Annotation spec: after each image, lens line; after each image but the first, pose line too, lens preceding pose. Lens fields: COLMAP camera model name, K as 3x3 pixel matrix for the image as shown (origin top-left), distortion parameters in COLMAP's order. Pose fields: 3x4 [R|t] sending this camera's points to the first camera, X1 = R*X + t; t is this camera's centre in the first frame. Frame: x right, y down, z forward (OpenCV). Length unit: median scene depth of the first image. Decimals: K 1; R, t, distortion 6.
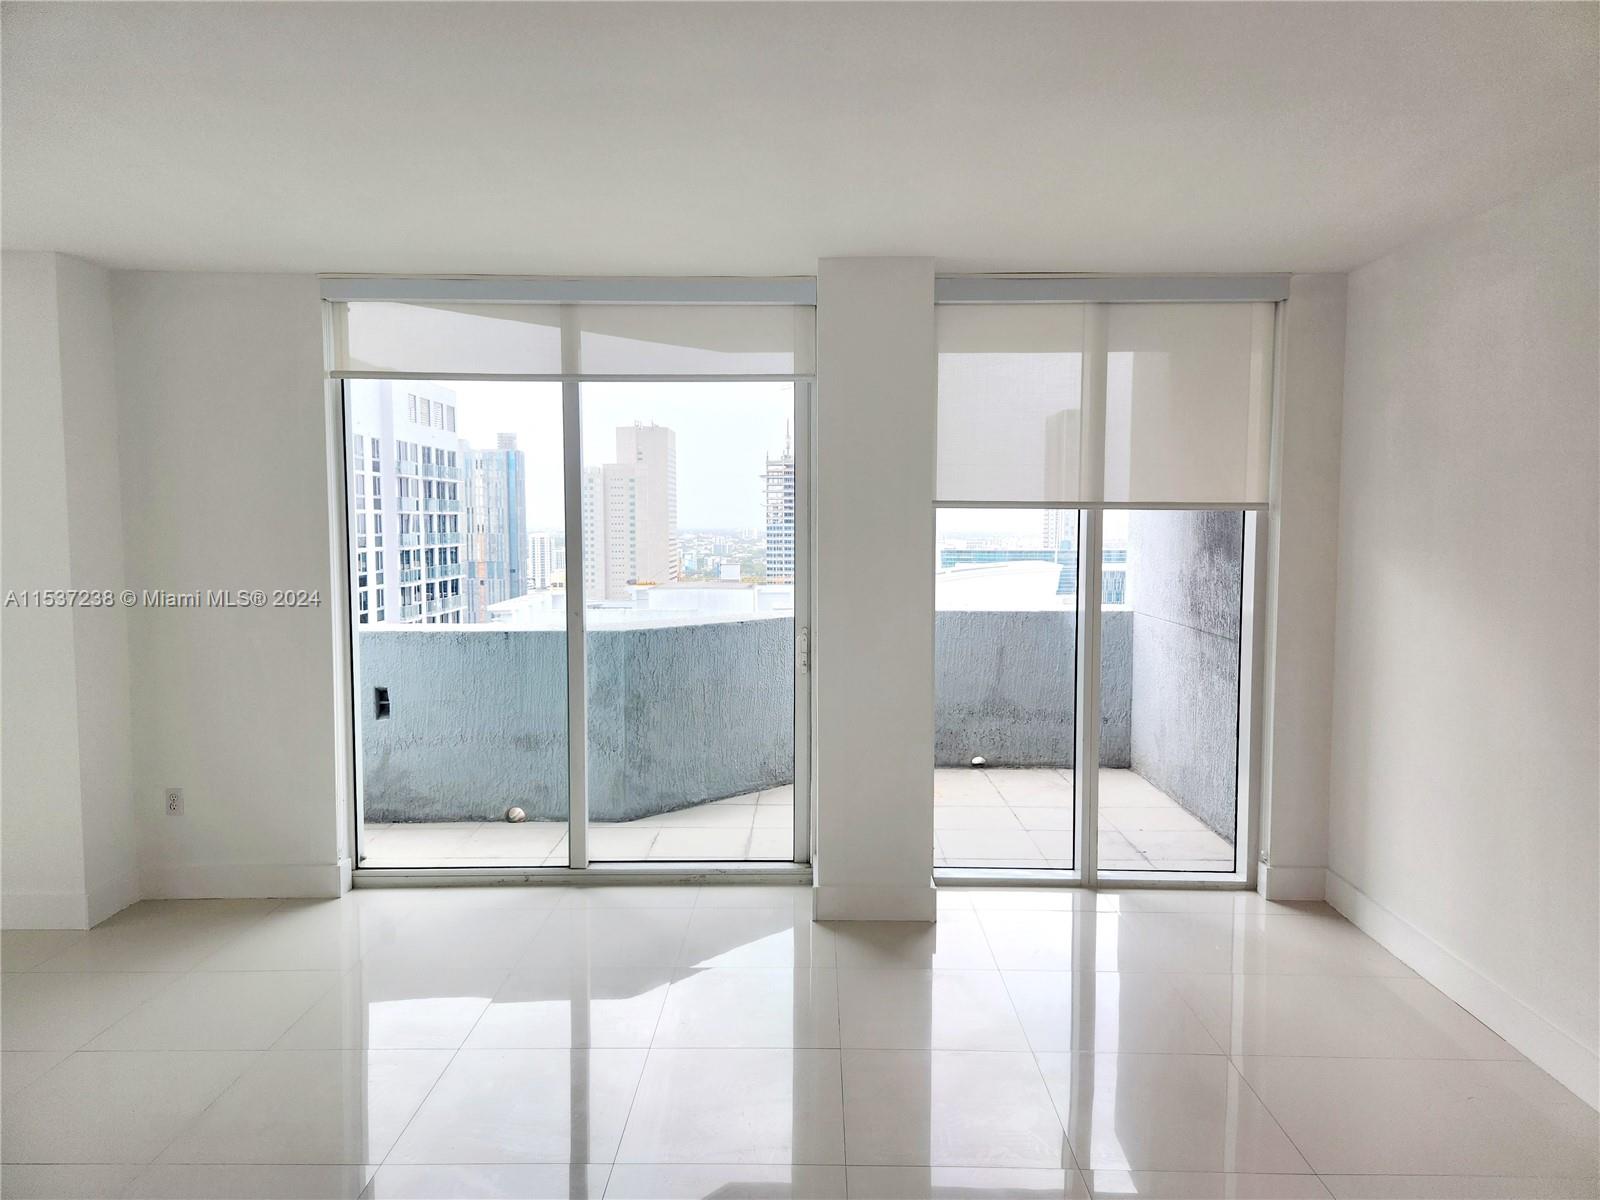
lens RADIAL K [[1080.9, 0, 813.4], [0, 1080.9, 599.2], [0, 0, 1]] dist [0.059933, -0.044790]
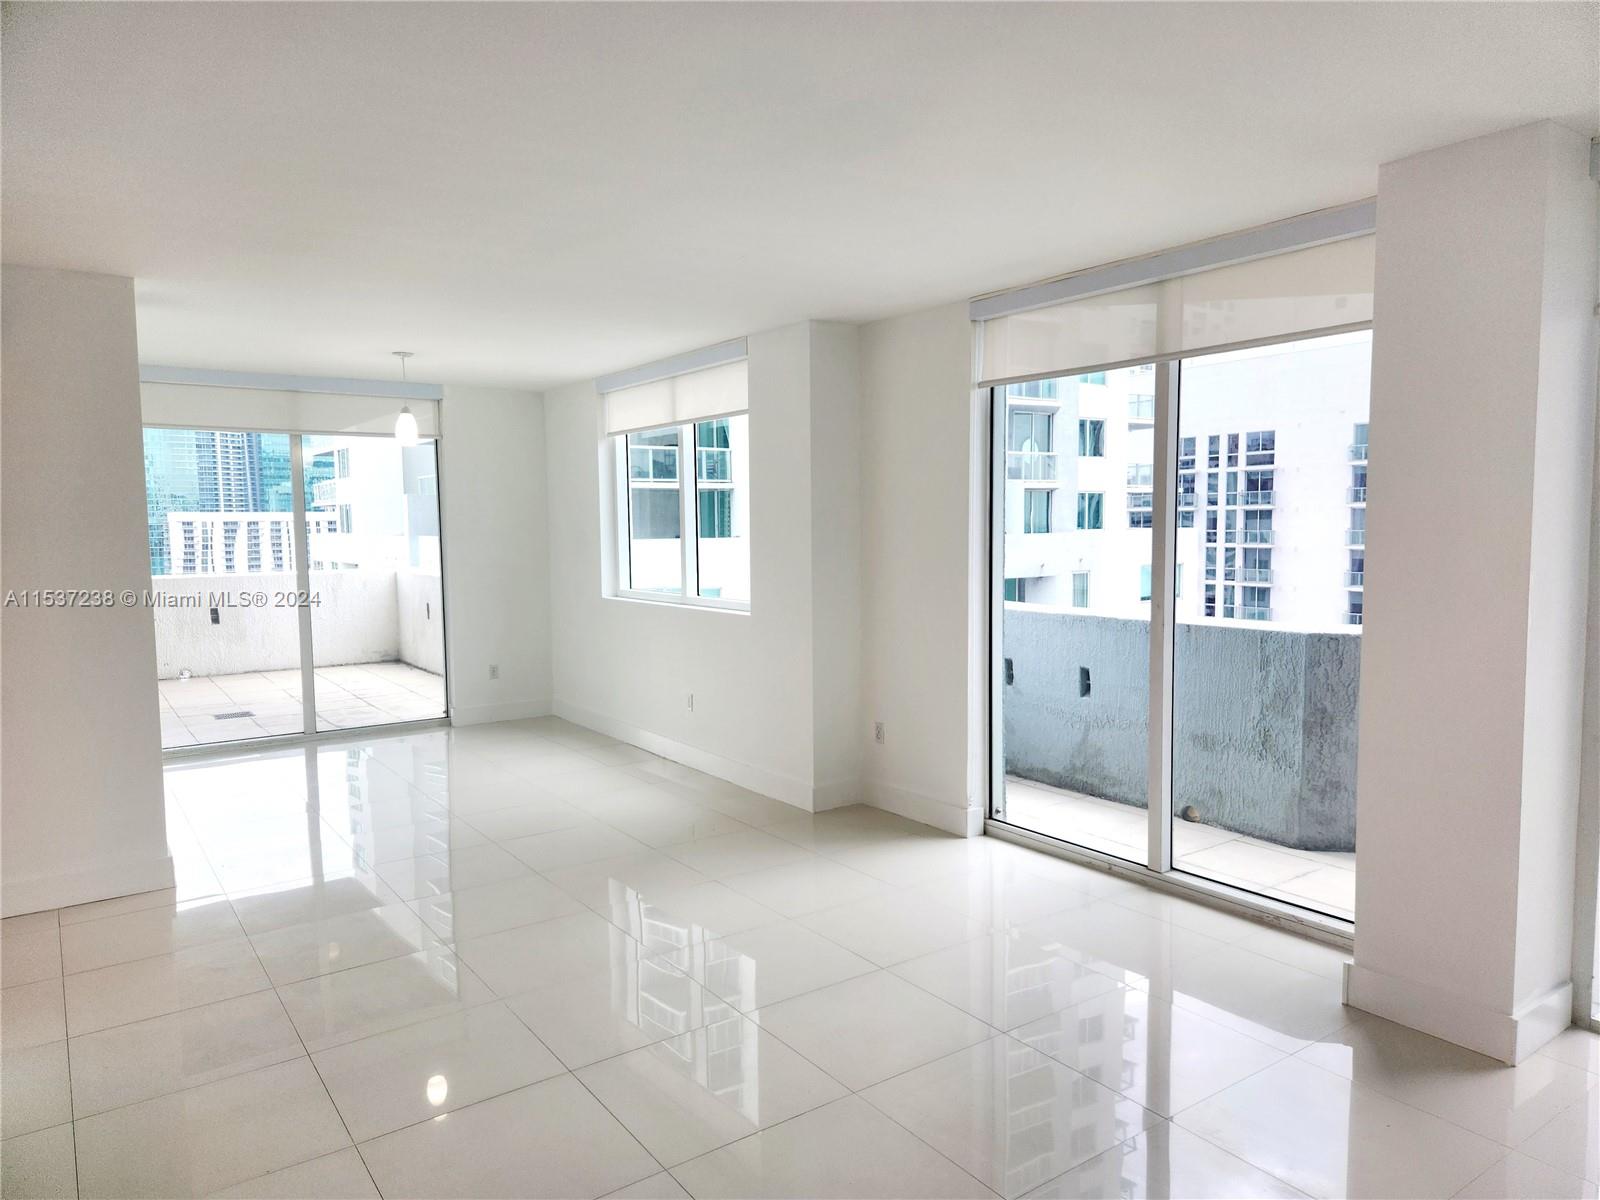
lens RADIAL K [[1080.9, 0, 801.8], [0, 1080.9, 615.1], [0, 0, 1]] dist [0.059933, -0.044790]
pose [[0.572173, 0.066494, -0.817433, 0.313102], [-0.051210, 0.997660, 0.045310, -0.005100], [0.818532, 0.015936, 0.574239, 0.154241]]
